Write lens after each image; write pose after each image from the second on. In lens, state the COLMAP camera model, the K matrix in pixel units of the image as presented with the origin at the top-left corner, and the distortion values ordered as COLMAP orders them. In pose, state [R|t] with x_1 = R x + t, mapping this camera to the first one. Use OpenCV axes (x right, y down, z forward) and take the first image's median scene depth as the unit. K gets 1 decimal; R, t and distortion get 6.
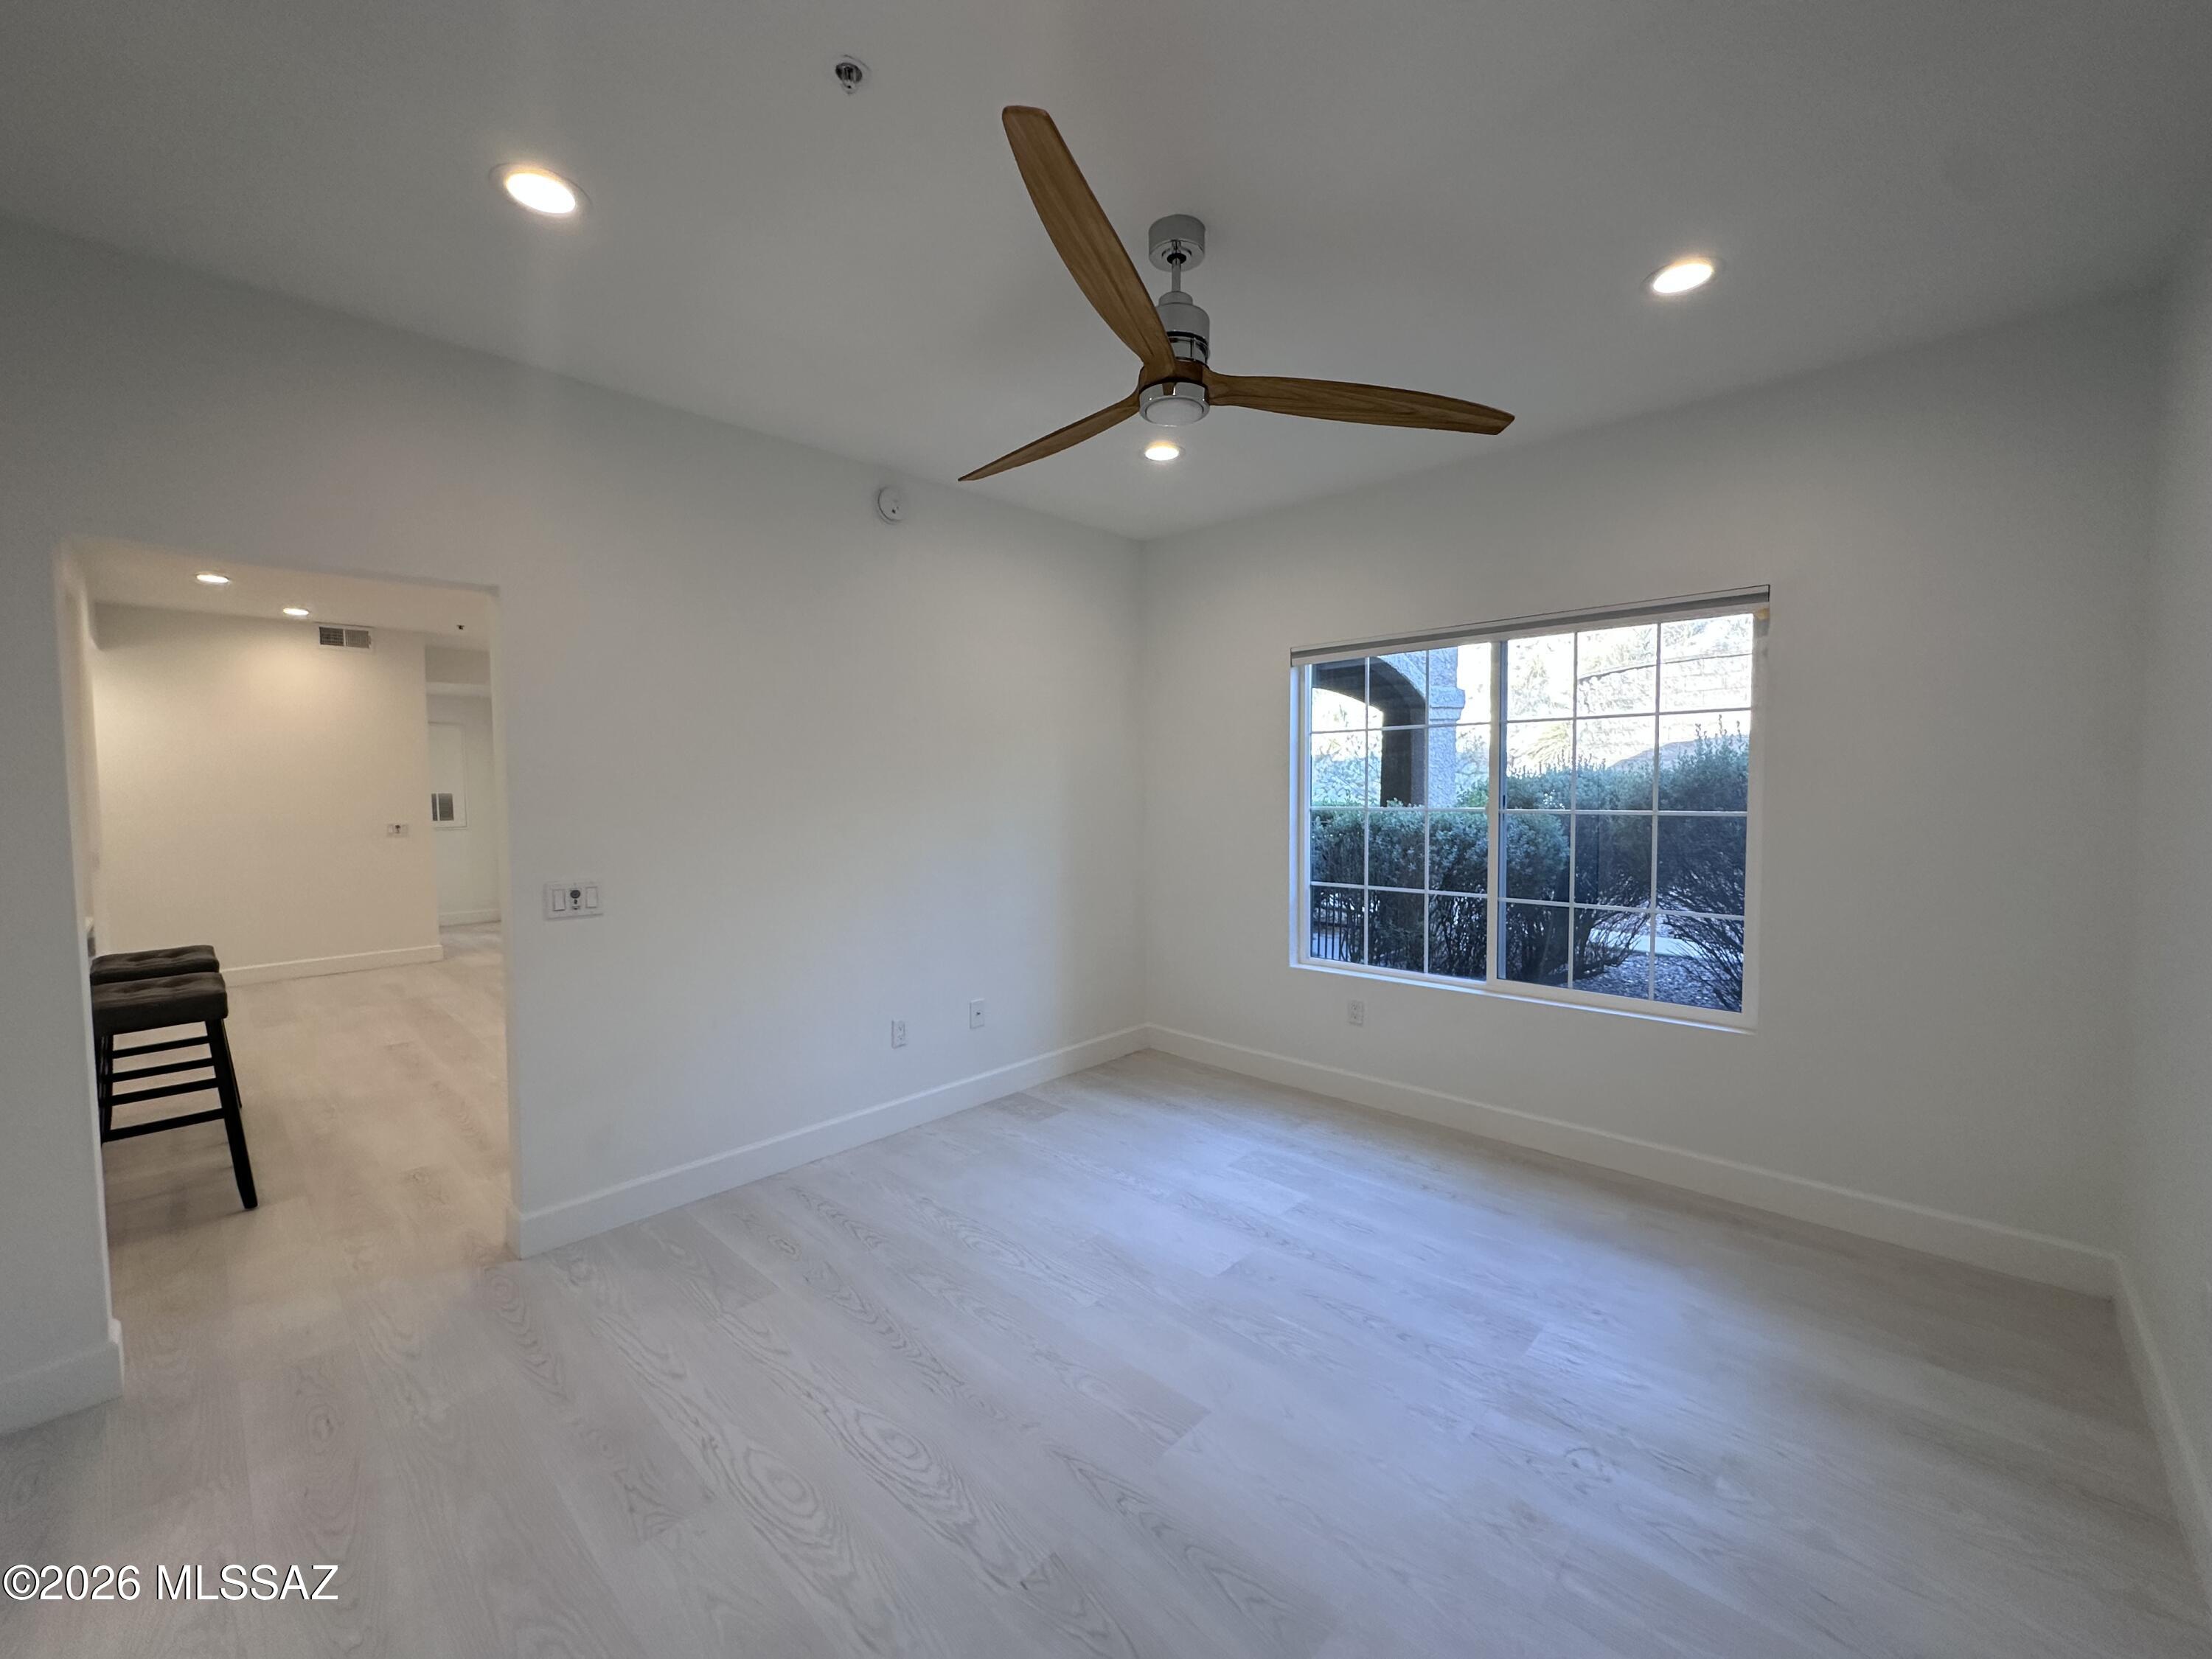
lens RADIAL K [[881.8, 0, 1105.1], [0, 881.8, 827.9], [0, 0, 1]] dist [-0.004388, 0.000386]
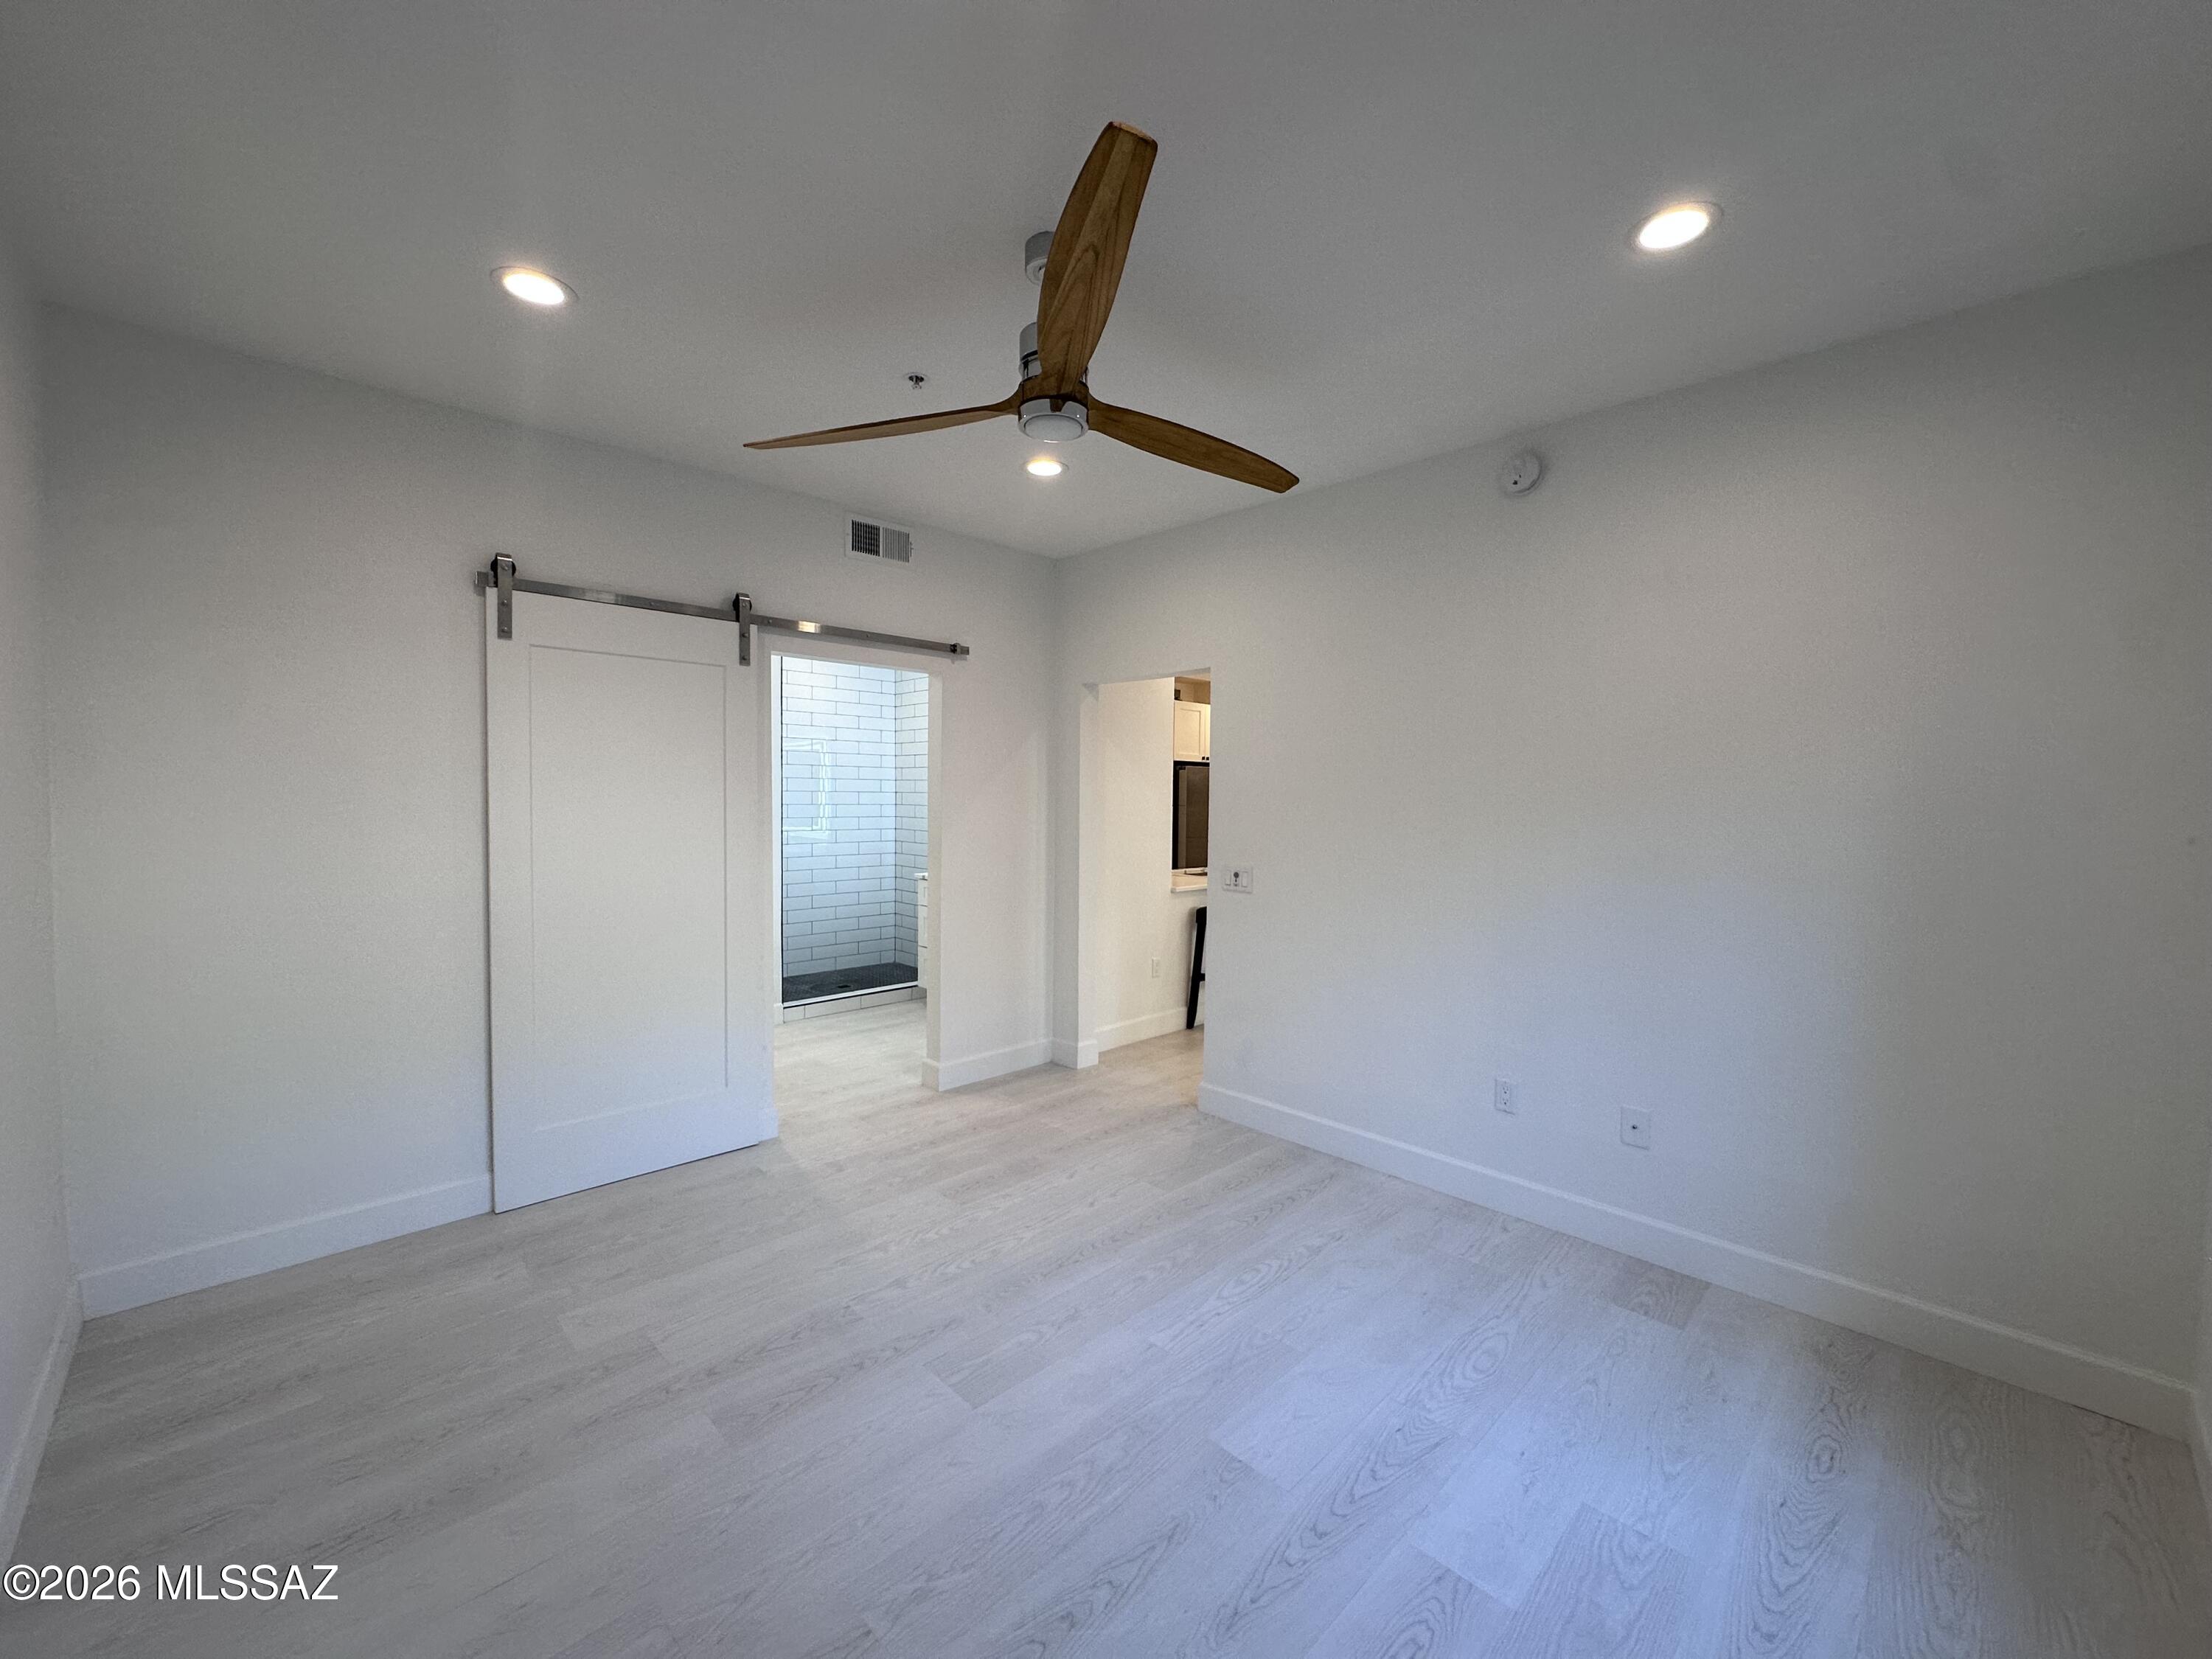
lens RADIAL K [[881.8, 0, 1105.1], [0, 881.8, 827.9], [0, 0, 1]] dist [-0.004388, 0.000386]
pose [[-0.034297, 0.043152, -0.998480, 0.795267], [-0.061238, 0.997099, 0.045196, -0.049941], [0.997534, 0.062695, -0.031555, 0.815183]]
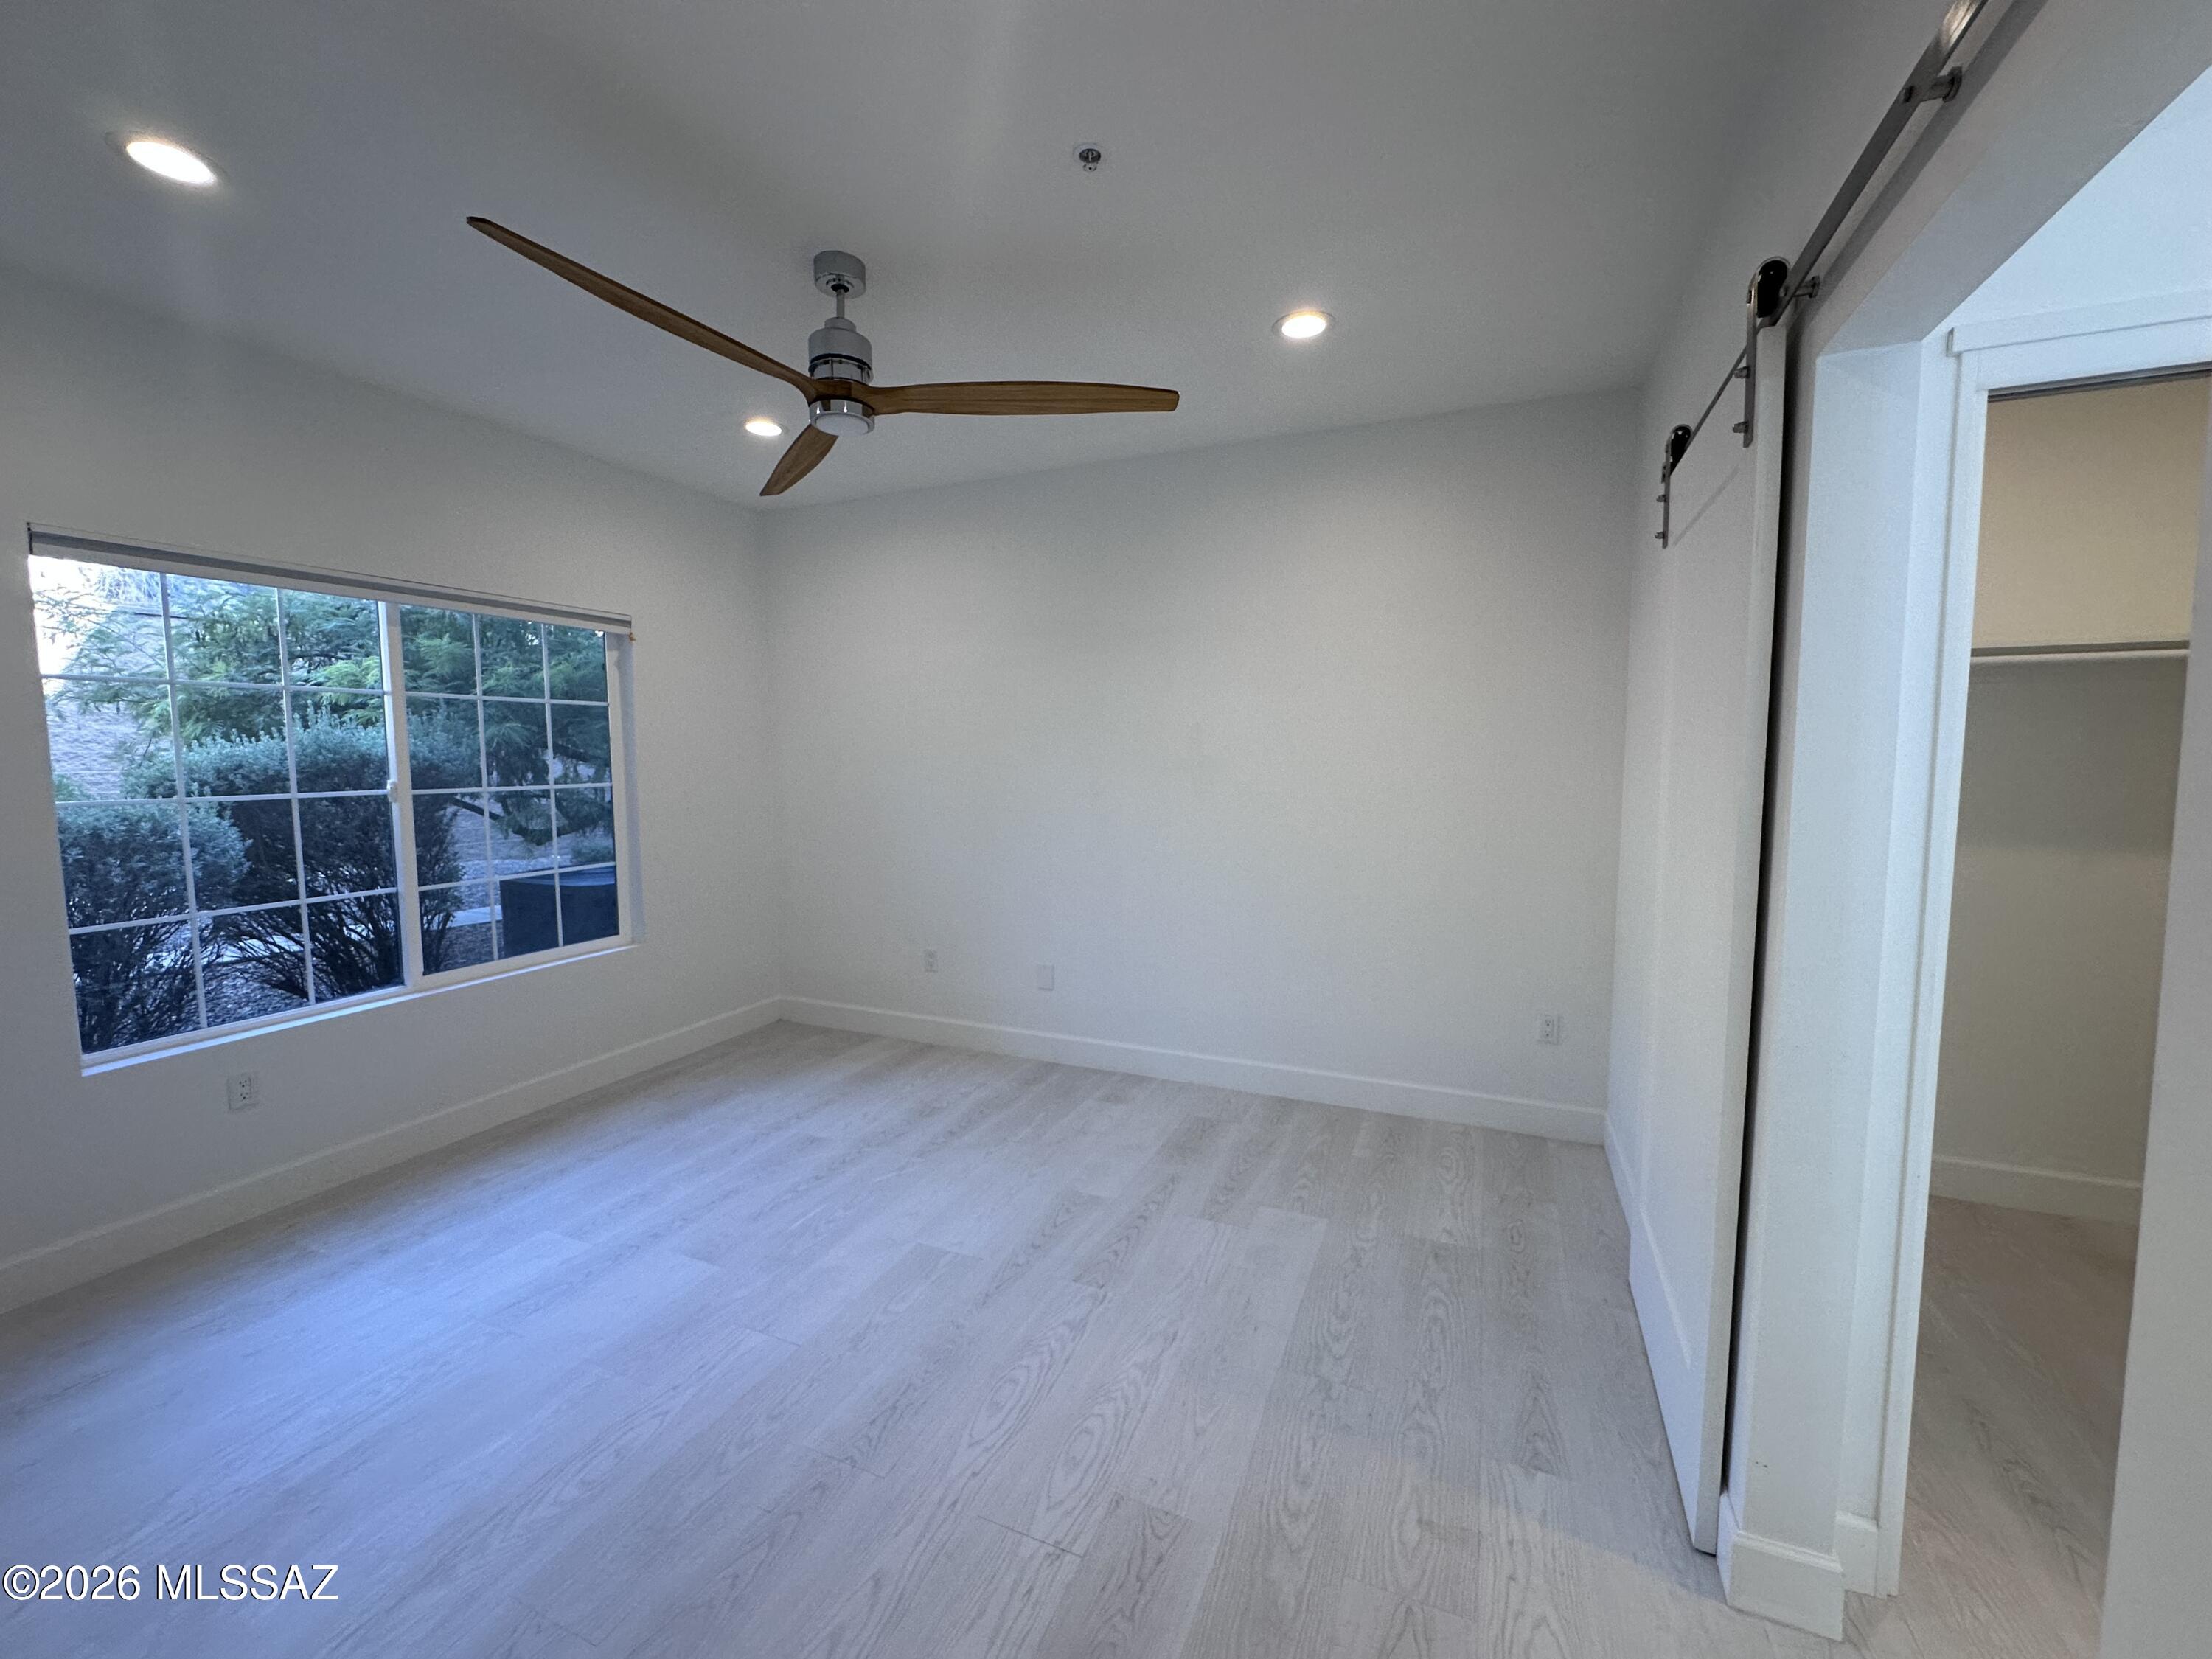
lens RADIAL K [[887.7, 0, 1099.3], [0, 887.7, 841.6], [0, 0, 1]] dist [-0.000432, 0.000121]
pose [[-0.335972, -0.082150, 0.938283, -0.814991], [0.055934, 0.992691, 0.106942, -0.033473], [-0.940210, 0.088412, -0.328921, 0.804207]]
